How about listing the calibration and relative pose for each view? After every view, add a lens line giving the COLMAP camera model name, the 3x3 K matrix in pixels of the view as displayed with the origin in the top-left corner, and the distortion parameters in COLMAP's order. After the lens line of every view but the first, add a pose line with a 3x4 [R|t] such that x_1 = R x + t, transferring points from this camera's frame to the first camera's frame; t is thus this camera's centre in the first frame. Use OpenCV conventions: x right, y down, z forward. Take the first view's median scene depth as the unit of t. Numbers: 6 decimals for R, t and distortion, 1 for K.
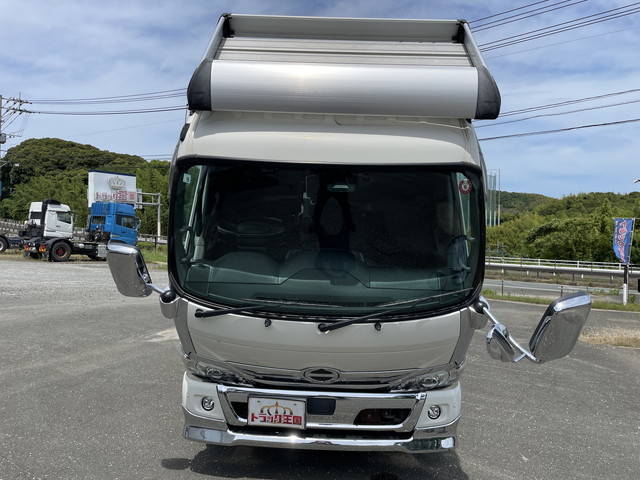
lens RADIAL K [[487.4, 0, 324.5], [0, 487.4, 240.2], [0, 0, 1]] dist [0.061263, -0.074978]
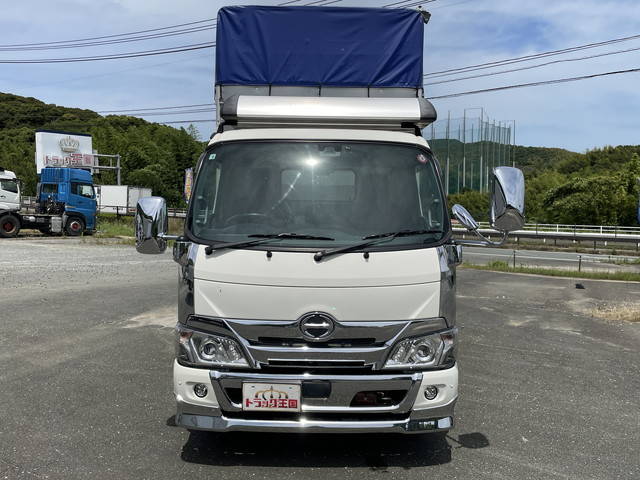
lens RADIAL K [[564.8, 0, 324.9], [0, 564.8, 224.5], [0, 0, 1]] dist [0.070372, -0.045289]
pose [[0.999626, -0.017903, 0.020652, -0.001224], [0.017209, 0.999296, 0.033341, -0.005428], [-0.021235, -0.032973, 0.999231, -0.022195]]
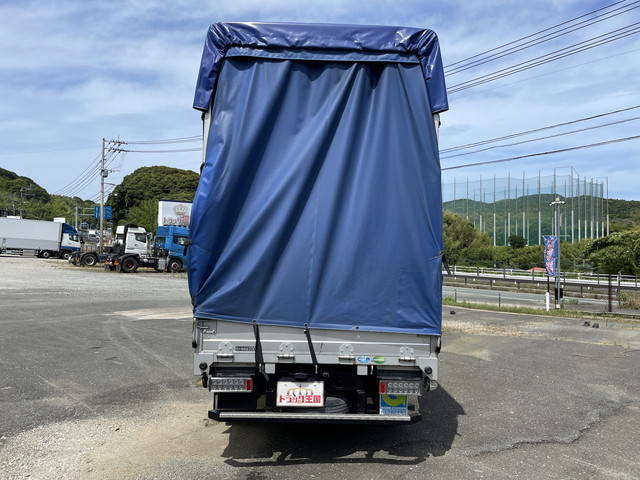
lens RADIAL K [[487.4, 0, 321.4], [0, 487.4, 239.1], [0, 0, 1]] dist [0.061263, -0.074978]
pose [[0.979873, -0.011044, -0.199316, 0.291604], [0.004752, 0.999476, -0.032020, -0.001542], [0.199565, 0.030428, 0.979412, -0.220967]]
